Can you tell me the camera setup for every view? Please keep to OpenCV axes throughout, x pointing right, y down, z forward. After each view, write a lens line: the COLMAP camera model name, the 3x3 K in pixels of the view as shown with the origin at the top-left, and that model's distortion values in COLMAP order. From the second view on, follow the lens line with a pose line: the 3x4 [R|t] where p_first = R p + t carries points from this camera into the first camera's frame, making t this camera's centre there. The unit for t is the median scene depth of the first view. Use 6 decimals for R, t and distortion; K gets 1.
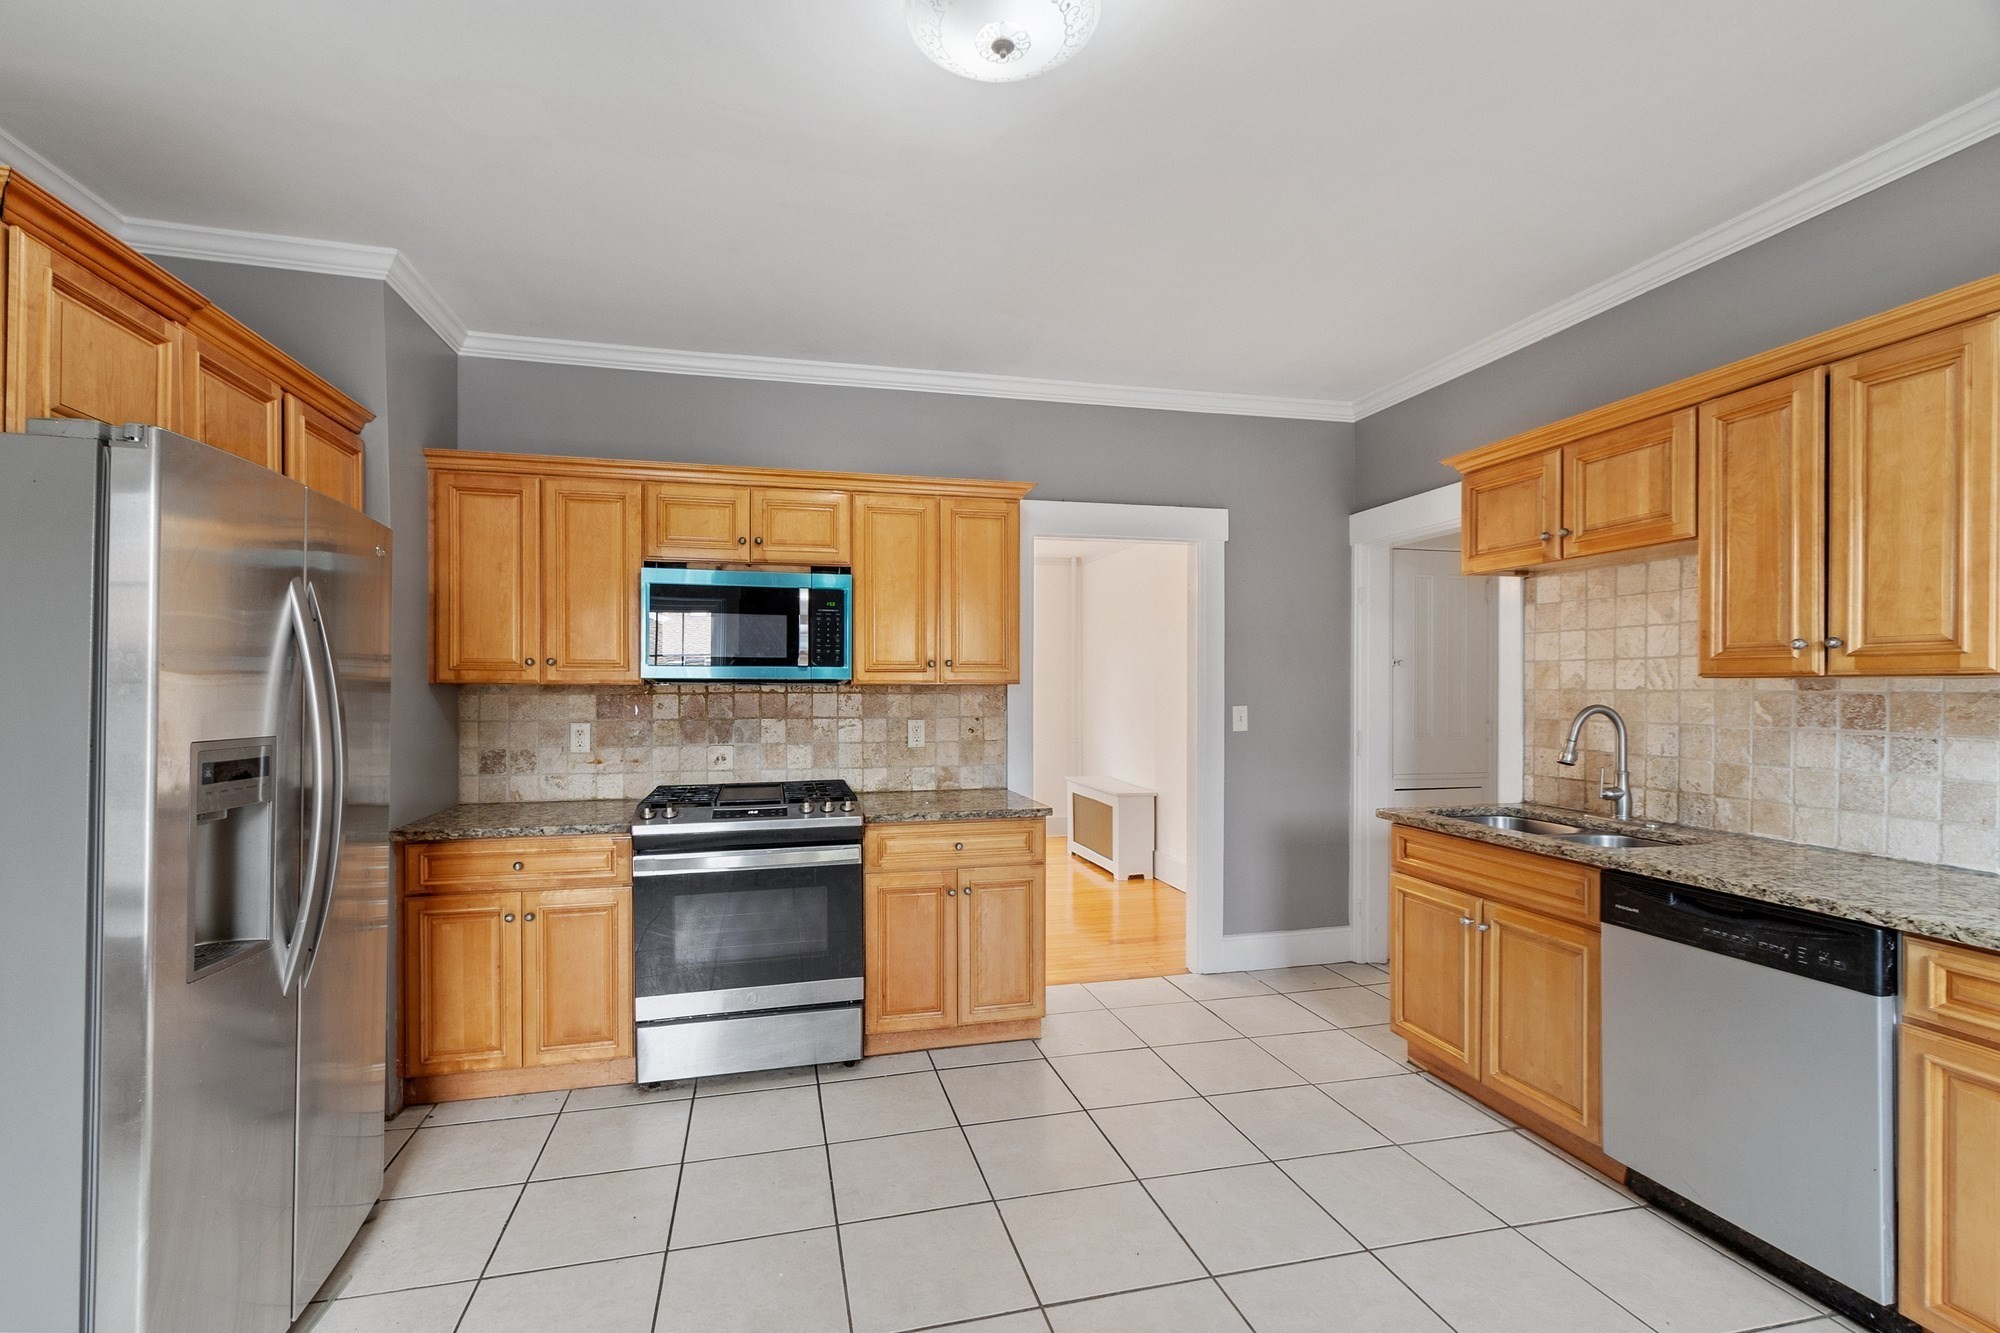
lens RADIAL K [[879.2, 0, 992.0], [0, 879.2, 677.7], [0, 0, 1]] dist [0.009016, -0.000147]
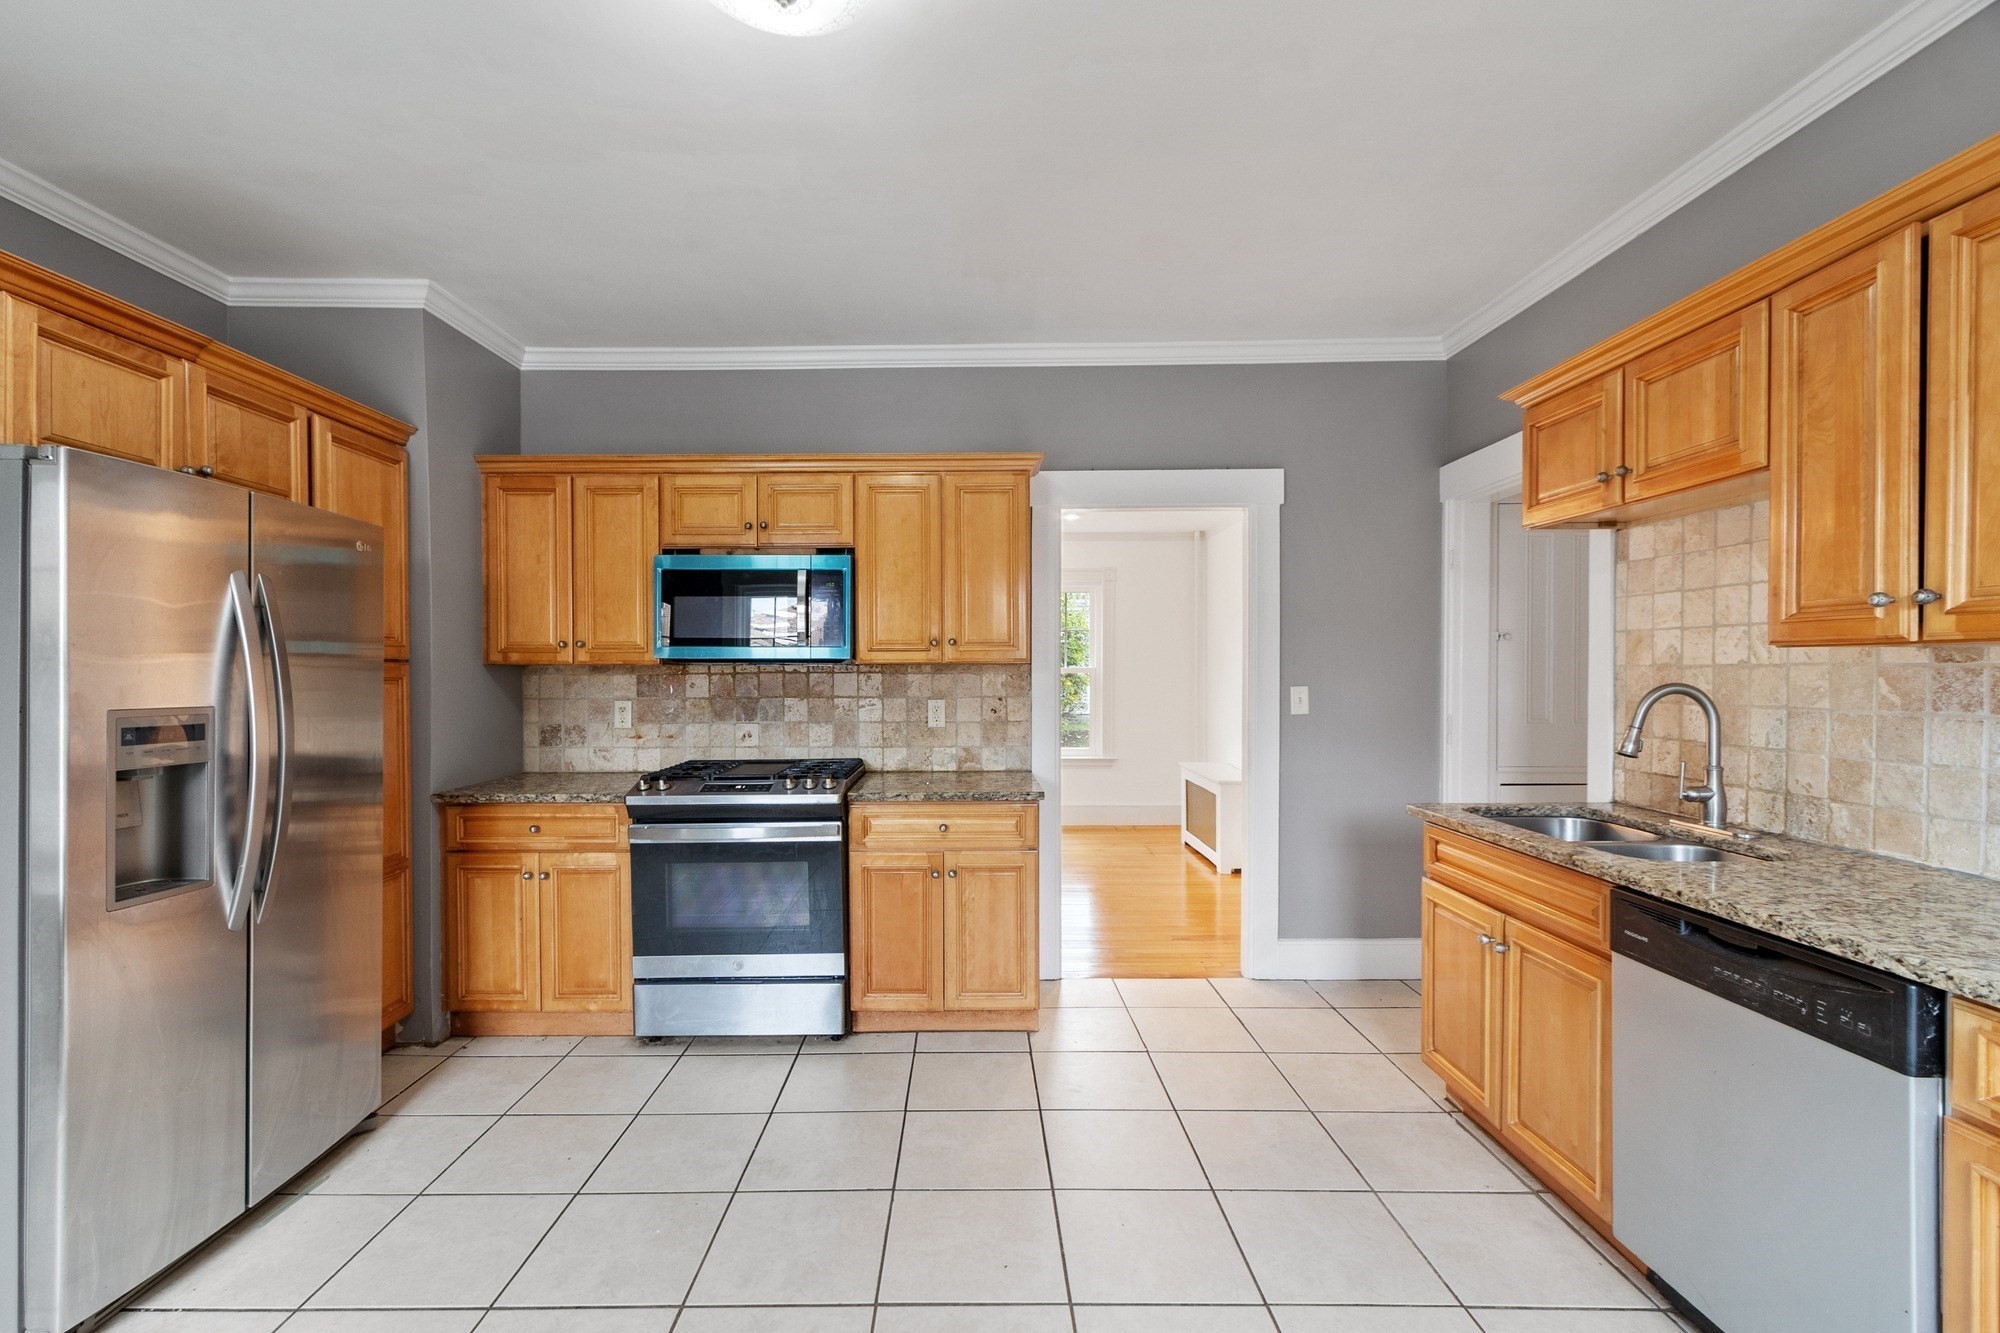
lens RADIAL K [[879.2, 0, 995.2], [0, 879.2, 669.4], [0, 0, 1]] dist [0.009016, -0.000147]
pose [[0.970580, -0.003835, -0.240748, 0.276855], [0.005981, 0.999949, 0.008184, 0.007914], [0.240705, -0.009383, 0.970553, 0.068220]]
